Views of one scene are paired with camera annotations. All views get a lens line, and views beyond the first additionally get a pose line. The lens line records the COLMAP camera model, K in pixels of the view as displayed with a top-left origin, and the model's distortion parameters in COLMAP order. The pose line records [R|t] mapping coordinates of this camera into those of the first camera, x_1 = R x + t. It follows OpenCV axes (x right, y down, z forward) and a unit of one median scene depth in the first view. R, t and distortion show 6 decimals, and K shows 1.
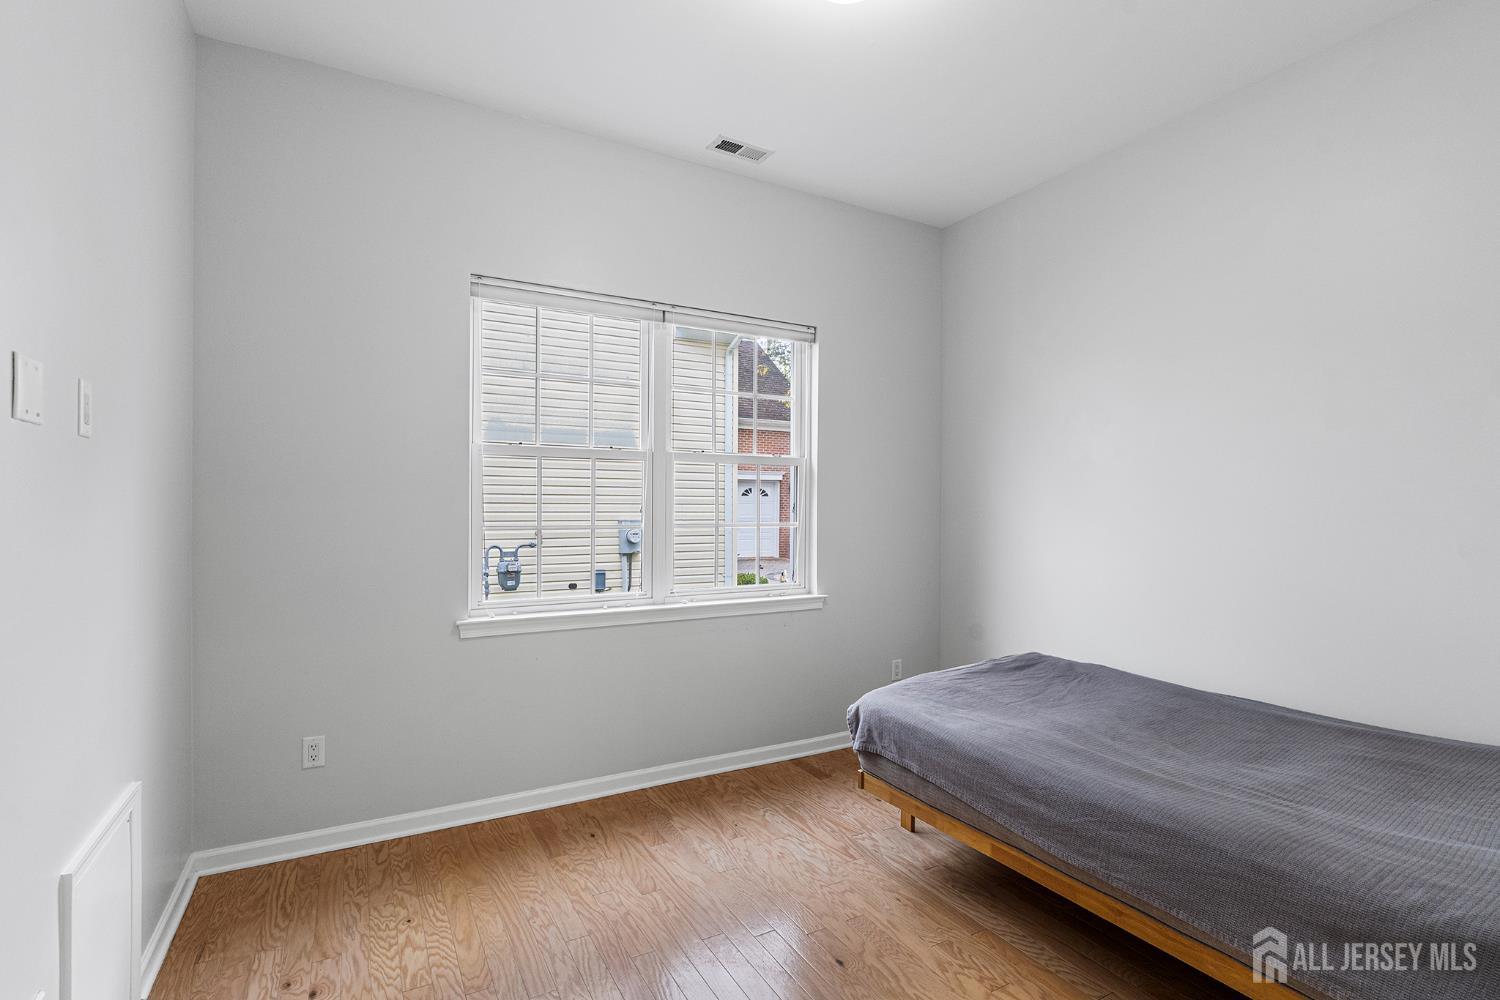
lens RADIAL K [[673.9, 0, 750.4], [0, 673.9, 495.1], [0, 0, 1]] dist [-0.001488, 0.000194]
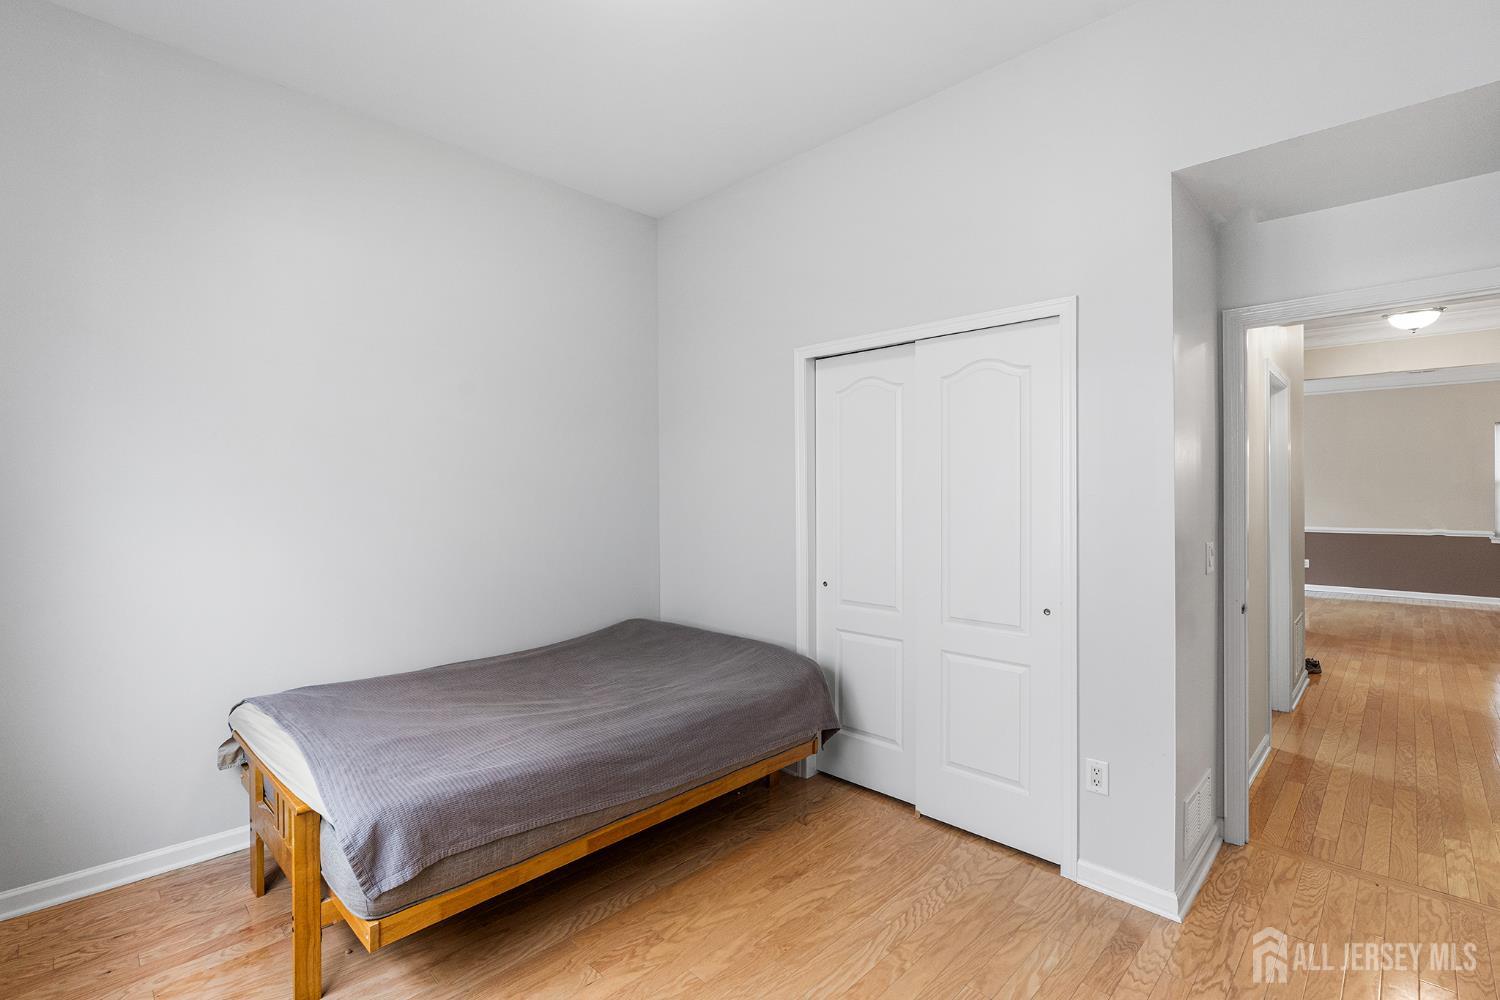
lens RADIAL K [[673.9, 0, 750.4], [0, 673.9, 495.1], [0, 0, 1]] dist [-0.001488, 0.000194]
pose [[-0.253419, -0.007504, 0.967328, -0.601251], [-0.020945, 0.999778, 0.002269, -0.002552], [-0.967130, -0.019685, -0.253520, 0.928226]]
